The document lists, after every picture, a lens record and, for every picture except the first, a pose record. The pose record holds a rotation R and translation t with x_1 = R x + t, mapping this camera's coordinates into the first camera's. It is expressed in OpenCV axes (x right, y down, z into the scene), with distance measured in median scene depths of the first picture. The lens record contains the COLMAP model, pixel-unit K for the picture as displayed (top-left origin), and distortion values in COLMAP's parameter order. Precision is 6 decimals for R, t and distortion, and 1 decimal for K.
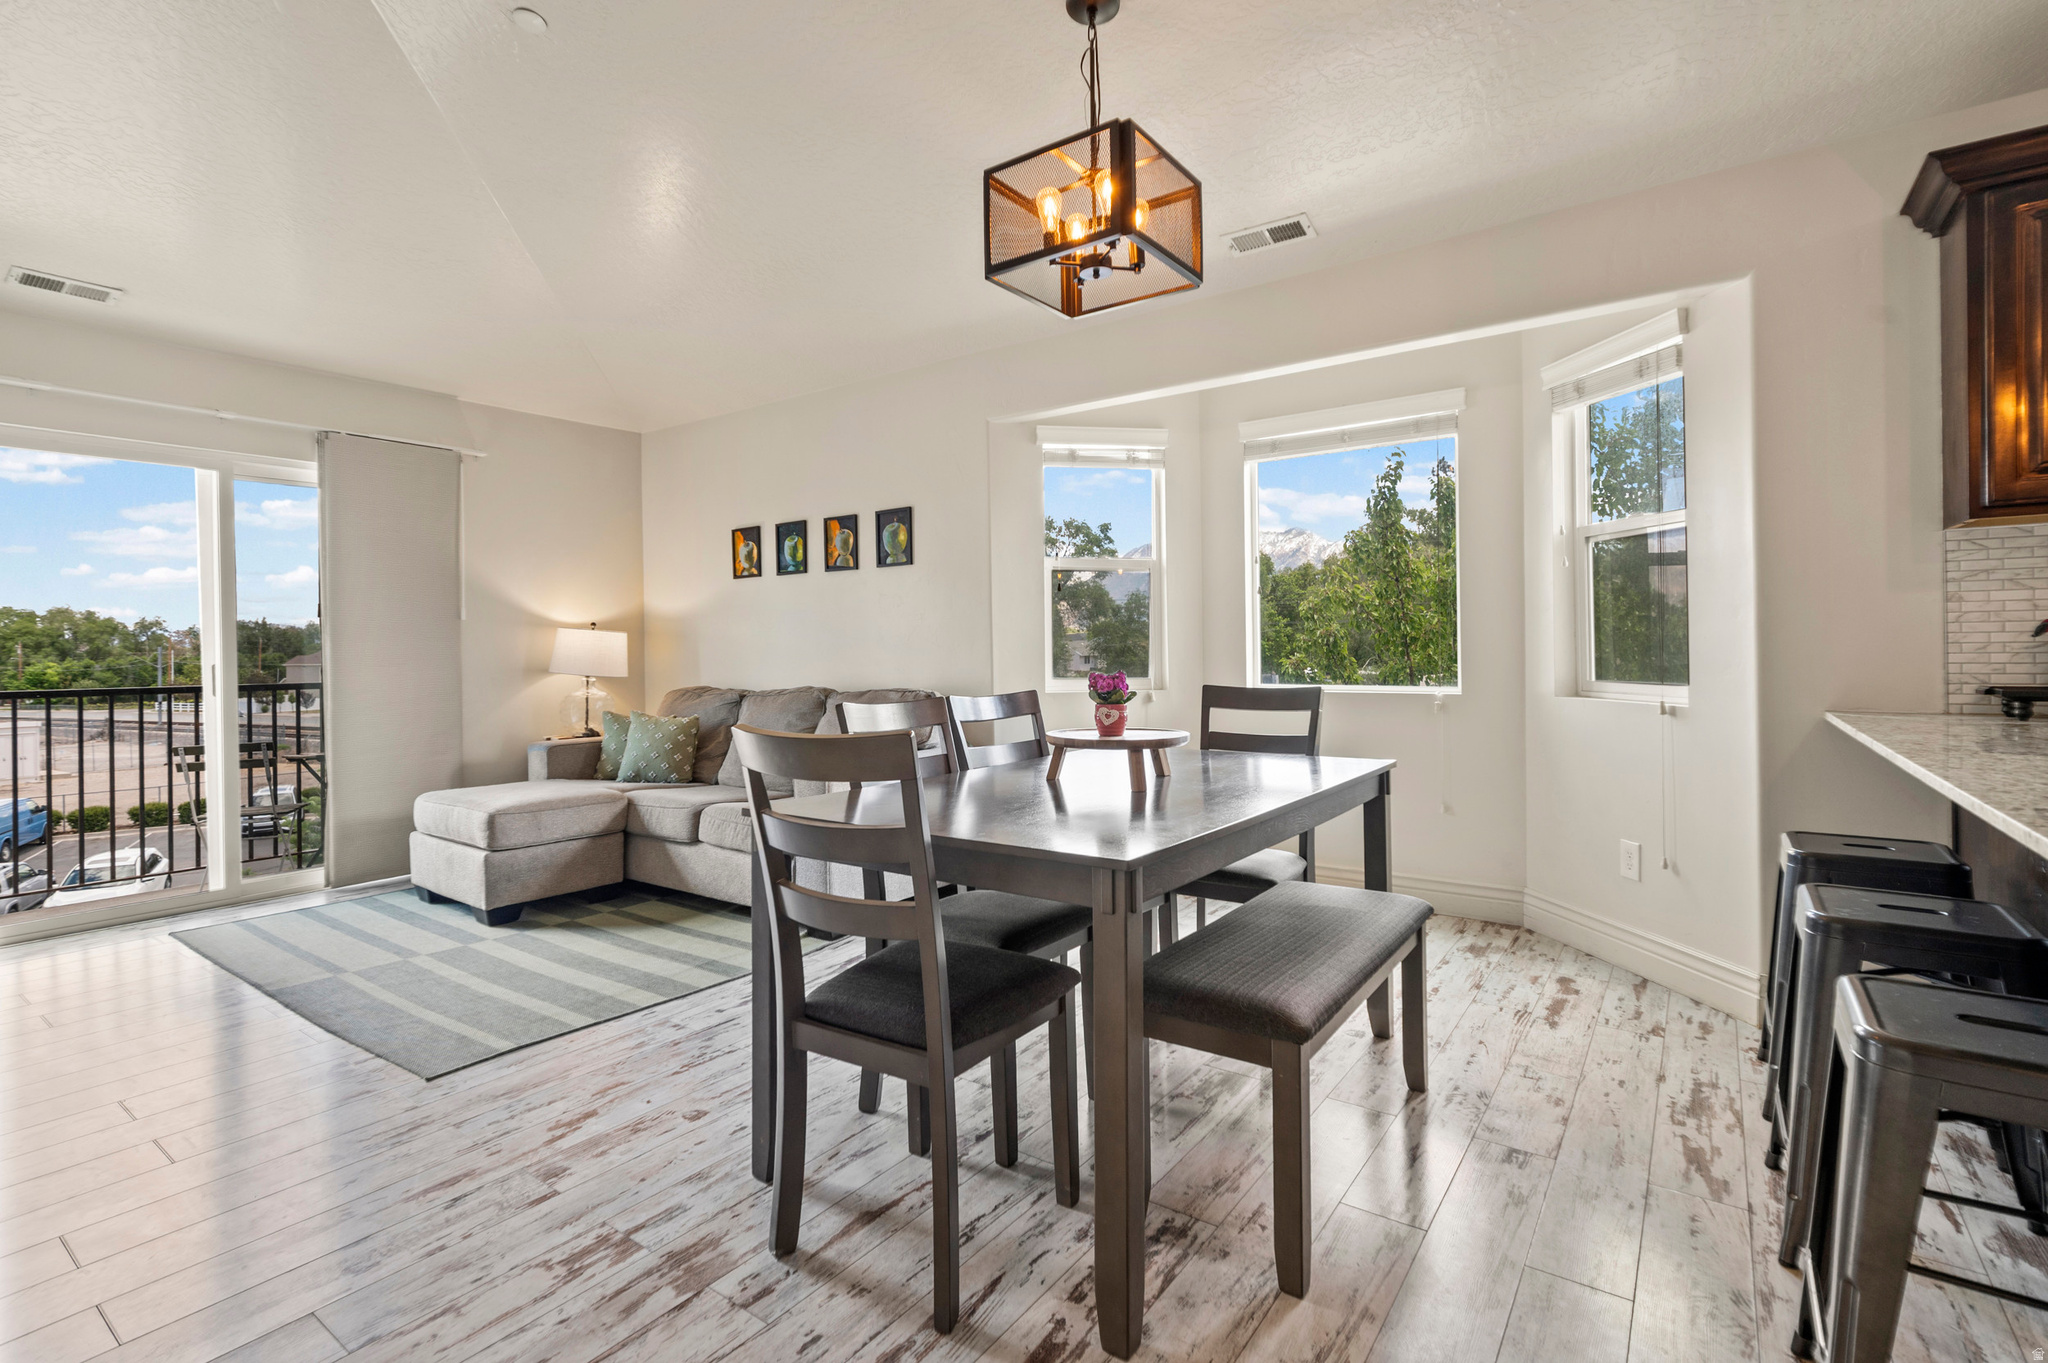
lens RADIAL K [[952.6, 0, 1013.2], [0, 952.6, 652.3], [0, 0, 1]] dist [0.000036, -0.000063]
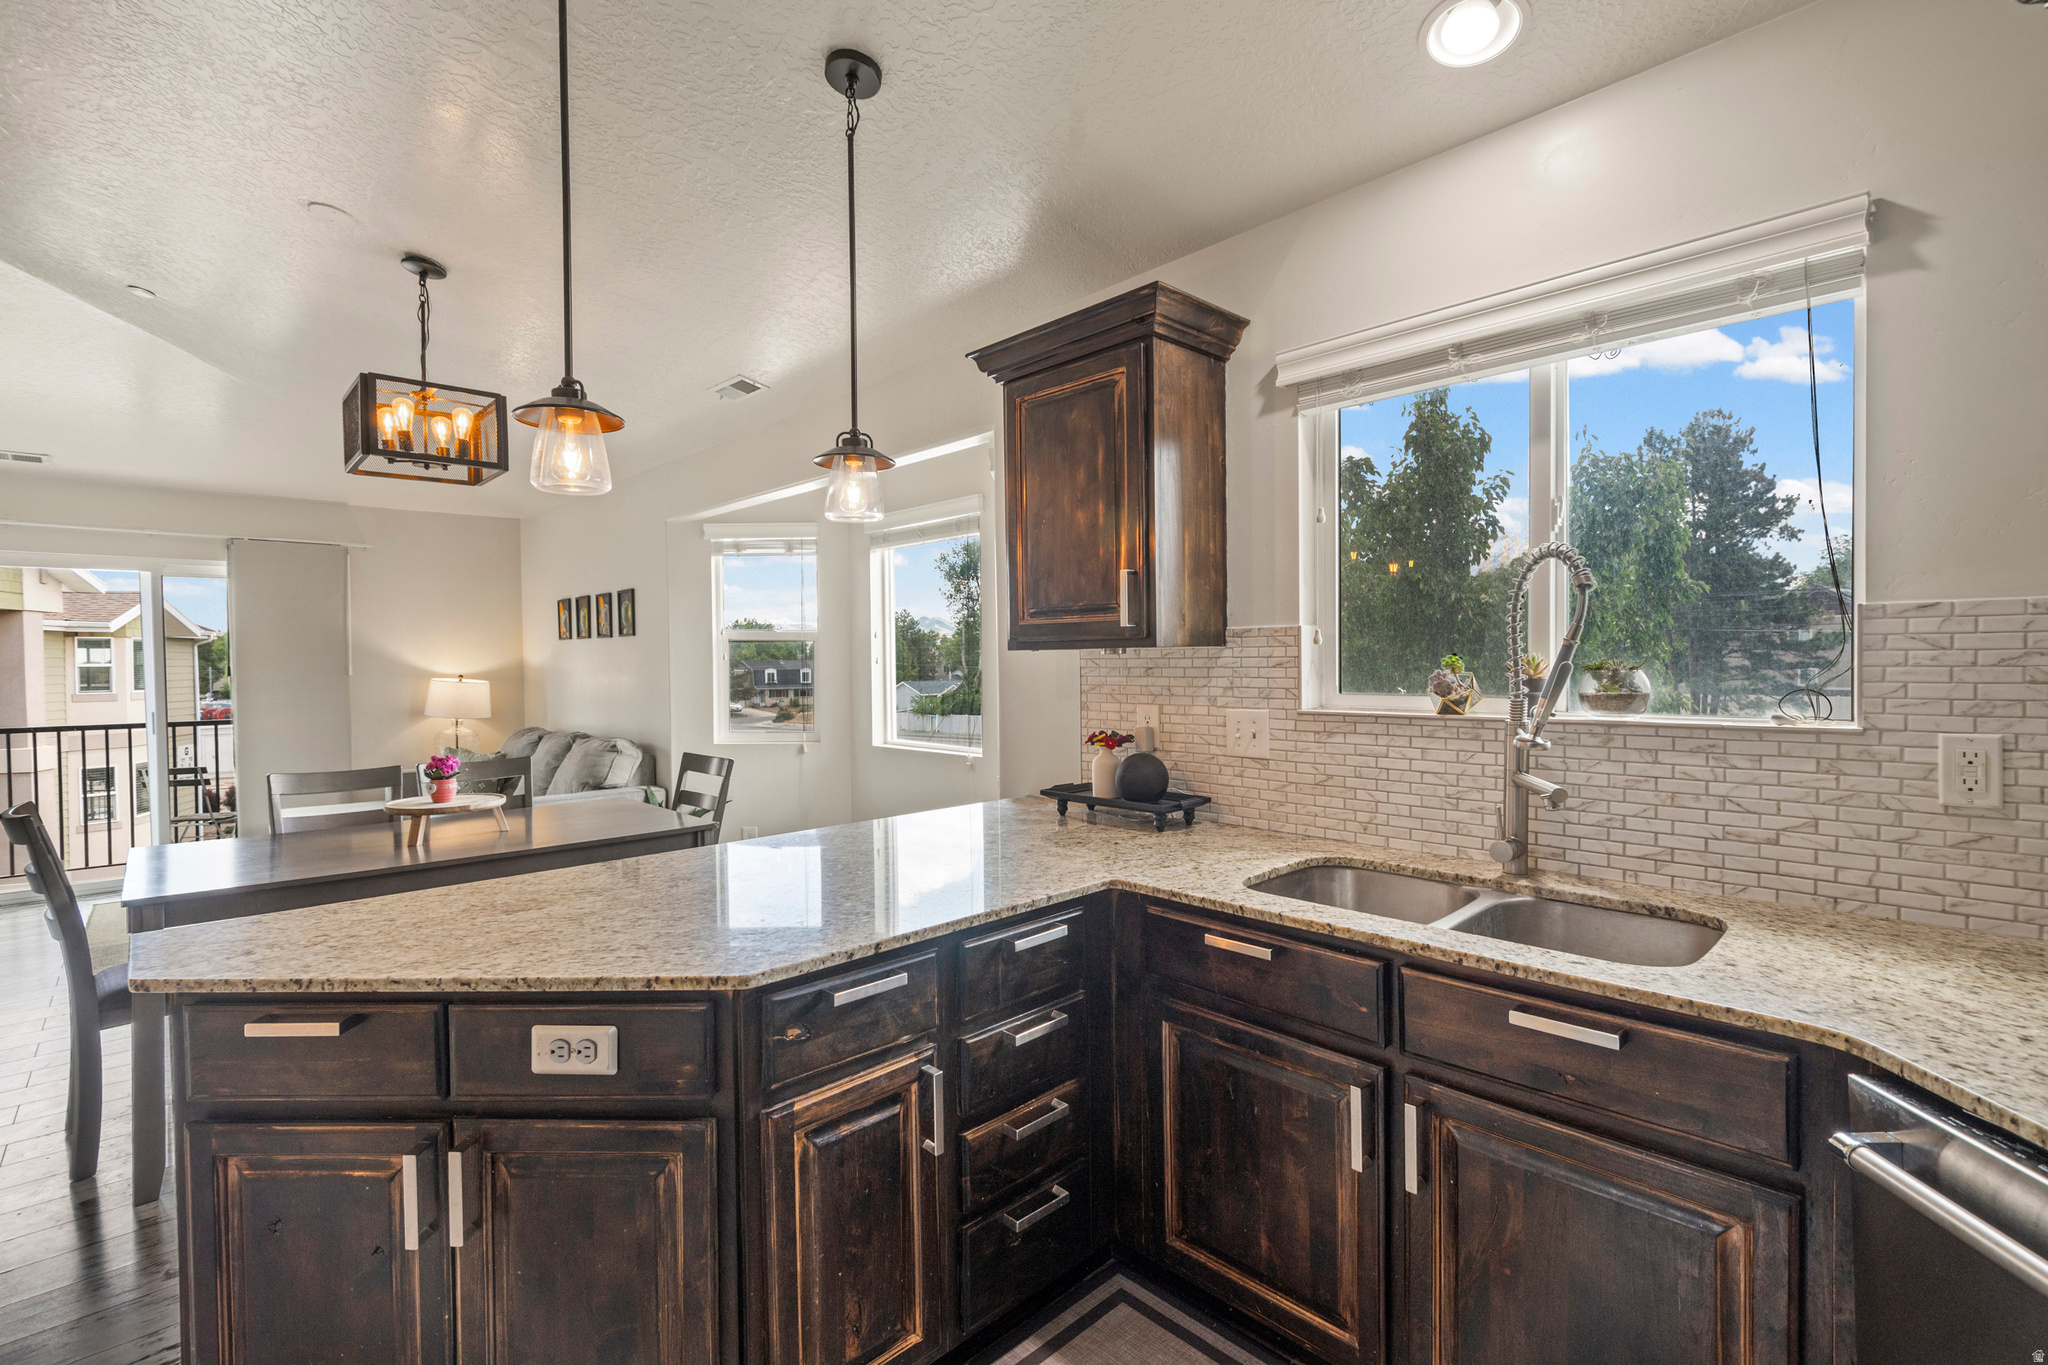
lens RADIAL K [[910.5, 0, 1022.4], [0, 910.5, 666.1], [0, 0, 1]] dist [-0.000782, -0.000125]
pose [[0.984750, 0.005767, -0.173881, 0.870005], [-0.004895, 0.999973, 0.005441, -0.089680], [0.173908, -0.004507, 0.984752, -0.109161]]
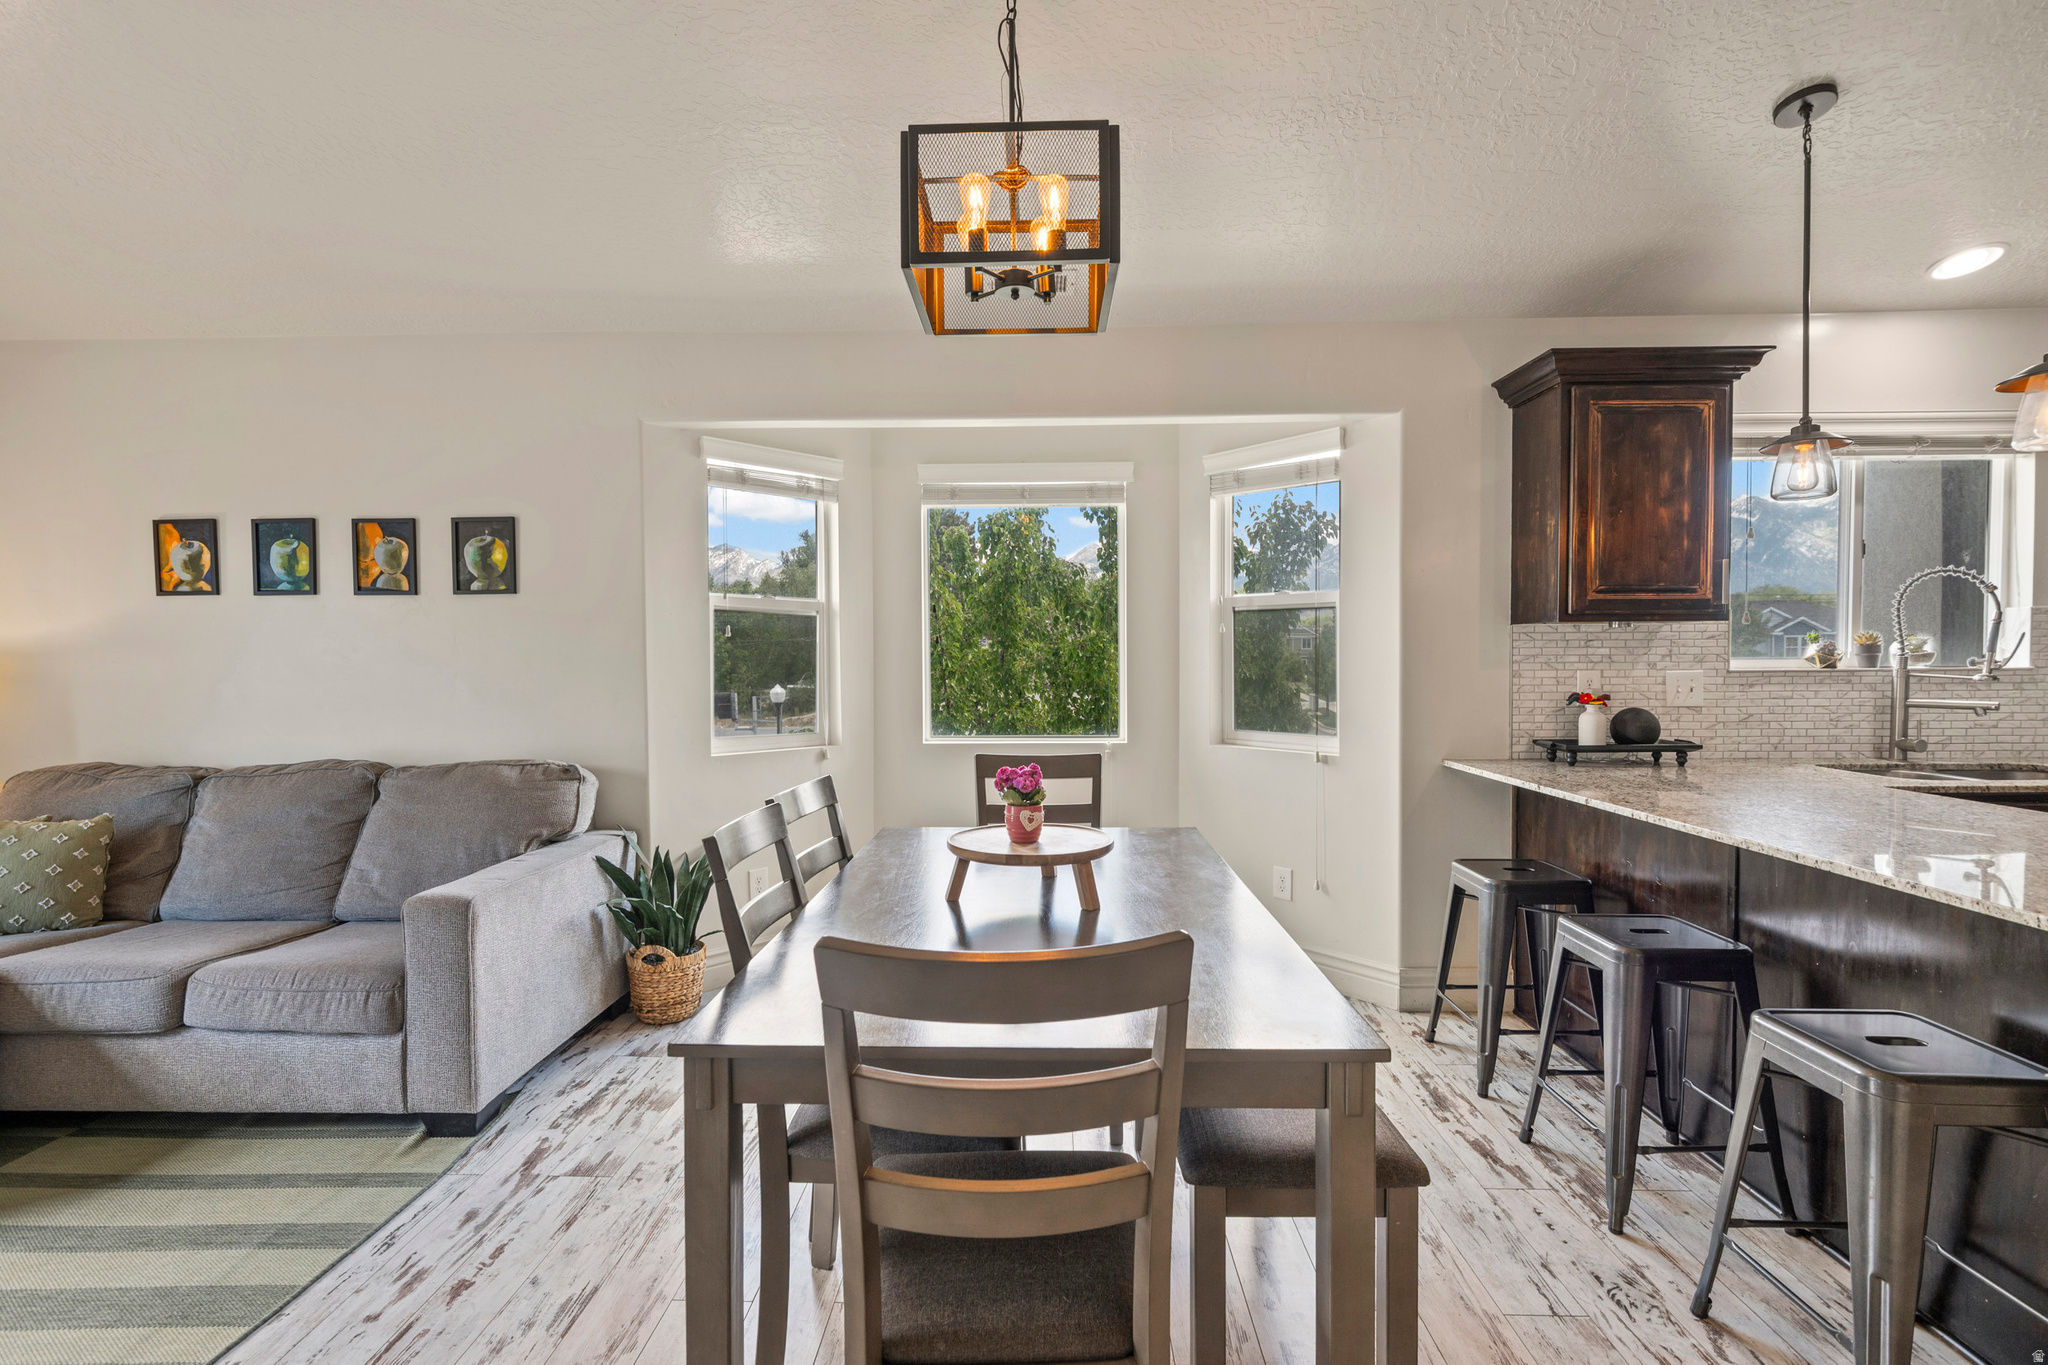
lens RADIAL K [[925.0, 0, 1022.3], [0, 925.0, 677.9], [0, 0, 1]] dist [-0.002476, -0.000444]
pose [[0.824216, -0.003257, 0.566266, -0.275498], [-0.003875, 0.999928, 0.011392, -0.050981], [-0.566262, -0.011584, 0.824144, 0.240816]]
